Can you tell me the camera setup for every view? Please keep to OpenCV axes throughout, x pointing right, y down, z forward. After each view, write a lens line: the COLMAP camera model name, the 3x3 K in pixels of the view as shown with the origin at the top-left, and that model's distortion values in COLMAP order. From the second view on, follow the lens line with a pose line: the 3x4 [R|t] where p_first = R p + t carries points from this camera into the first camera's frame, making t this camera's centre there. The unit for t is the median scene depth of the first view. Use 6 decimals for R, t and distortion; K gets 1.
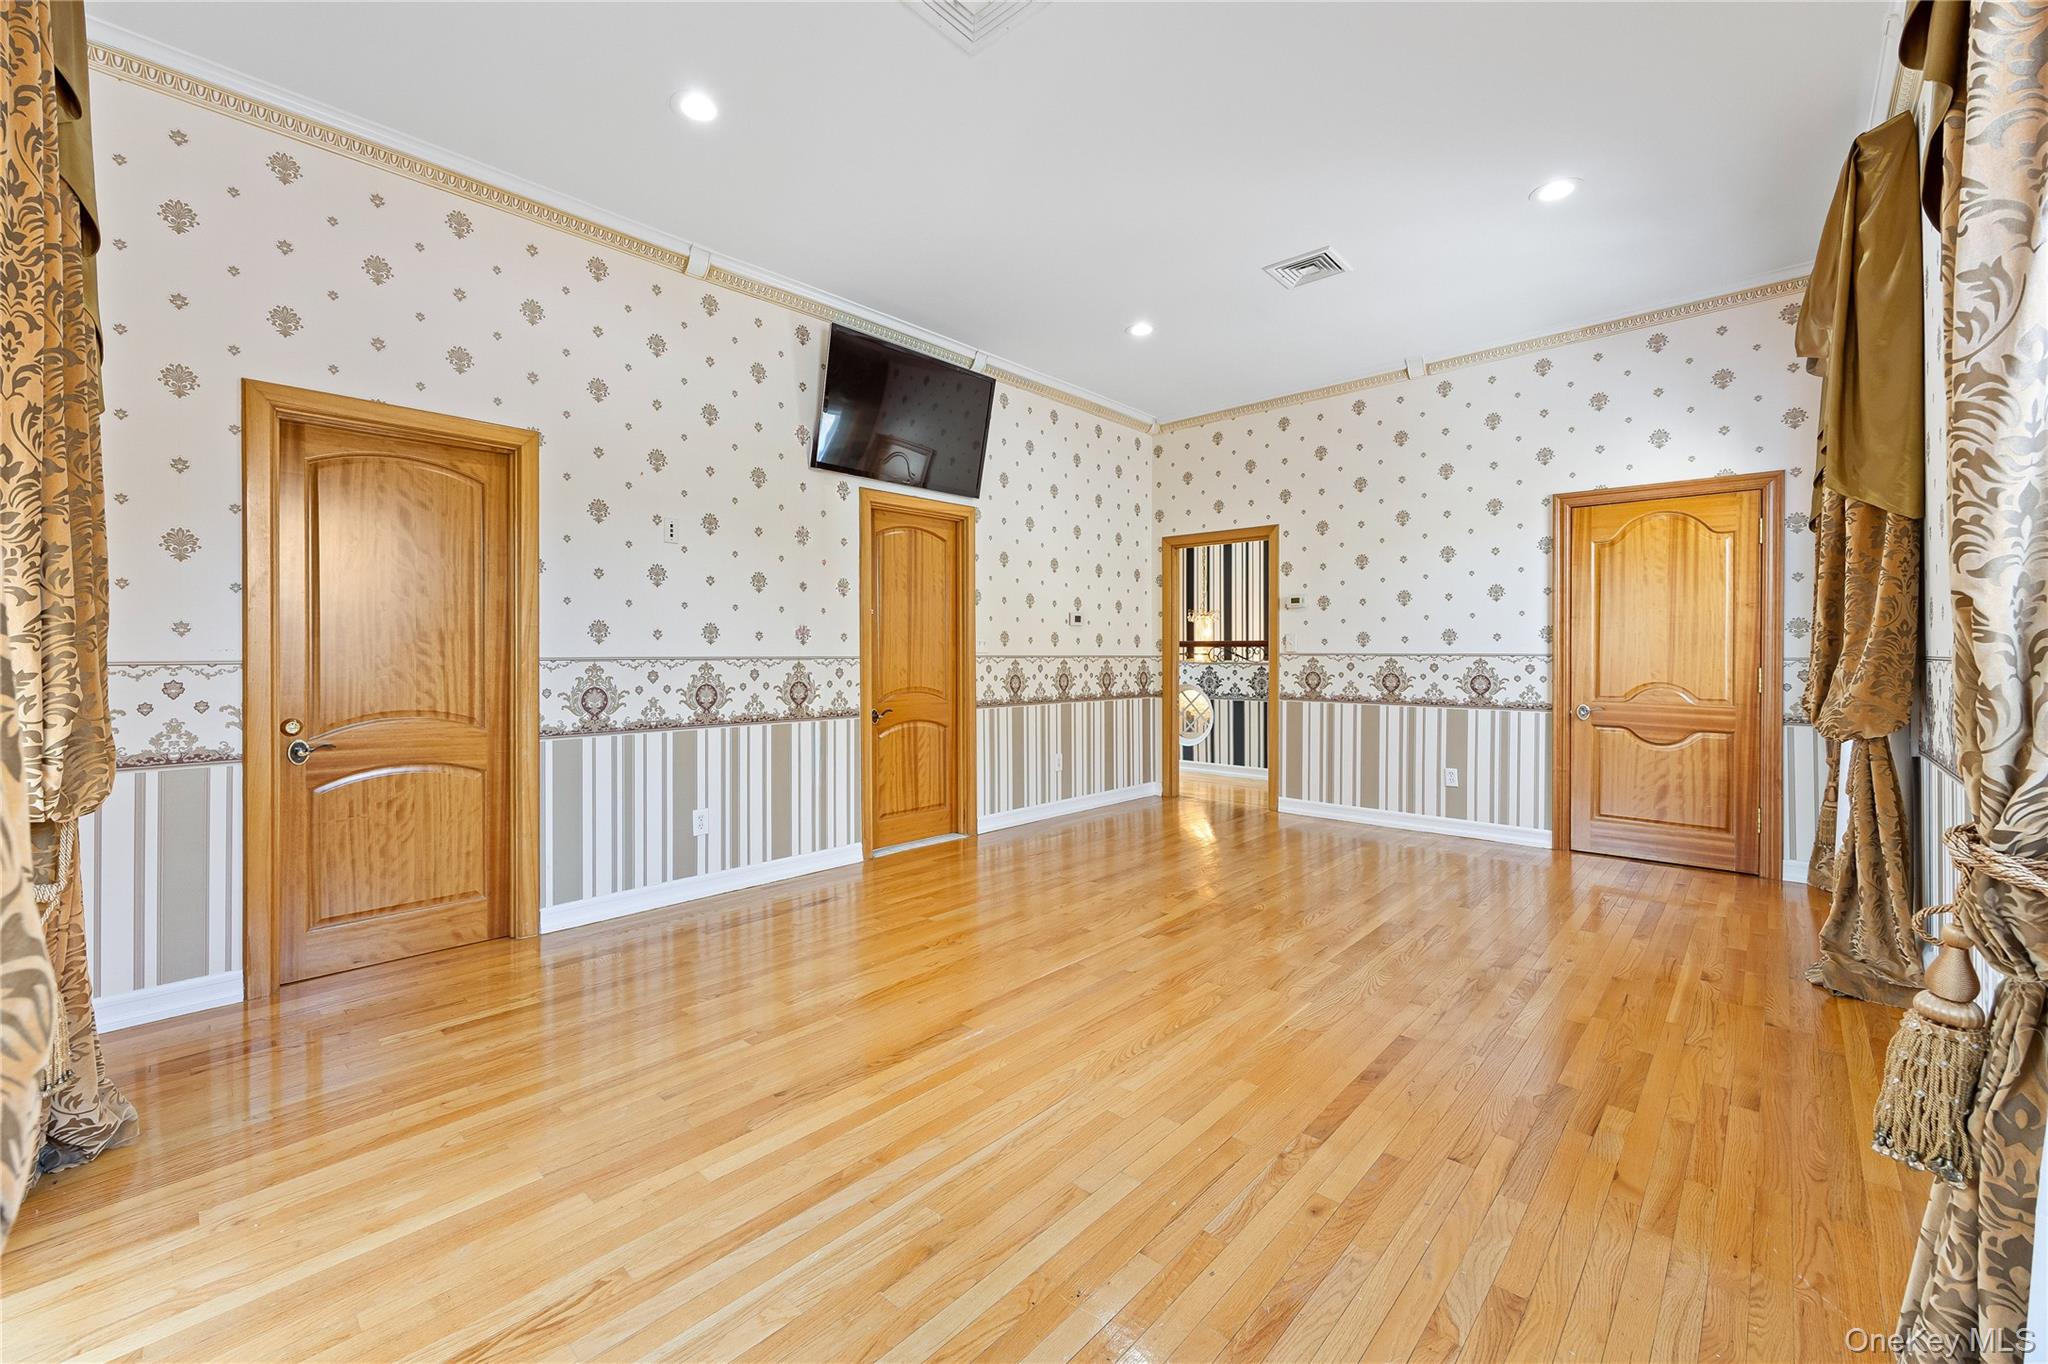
lens RADIAL K [[825.3, 0, 1034.5], [0, 825.3, 662.4], [0, 0, 1]] dist [-0.002024, -0.000249]
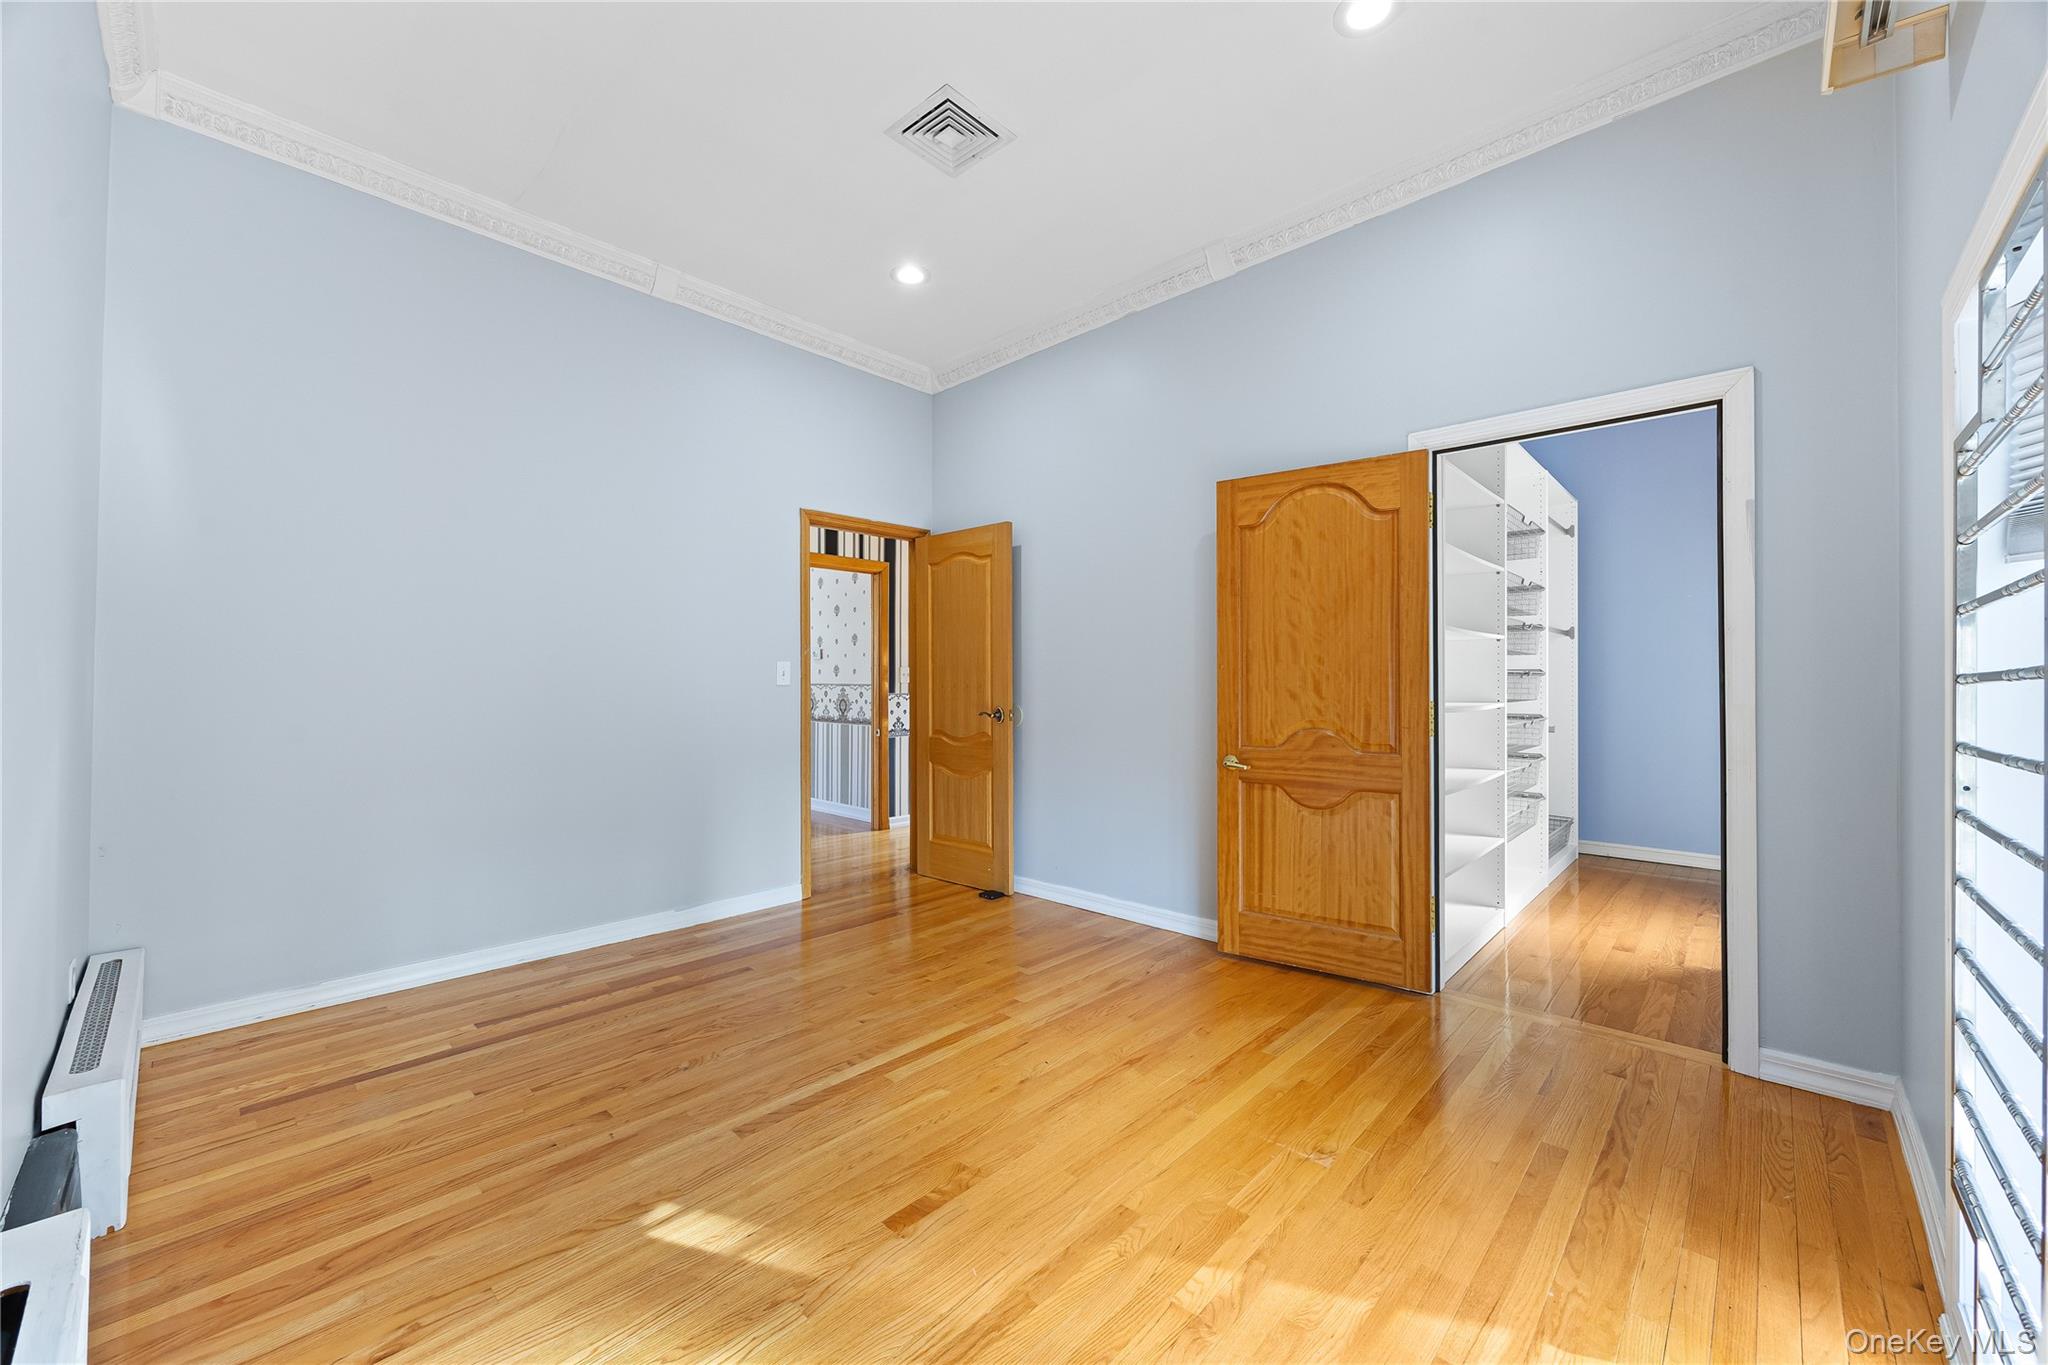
lens RADIAL K [[825.3, 0, 1026.7], [0, 825.3, 680.8], [0, 0, 1]] dist [-0.002024, -0.000249]
pose [[0.000974, 0.001543, -0.999998, 1.245351], [-0.009835, 0.999950, 0.001533, -0.017293], [0.999951, 0.009834, 0.000990, 1.275124]]
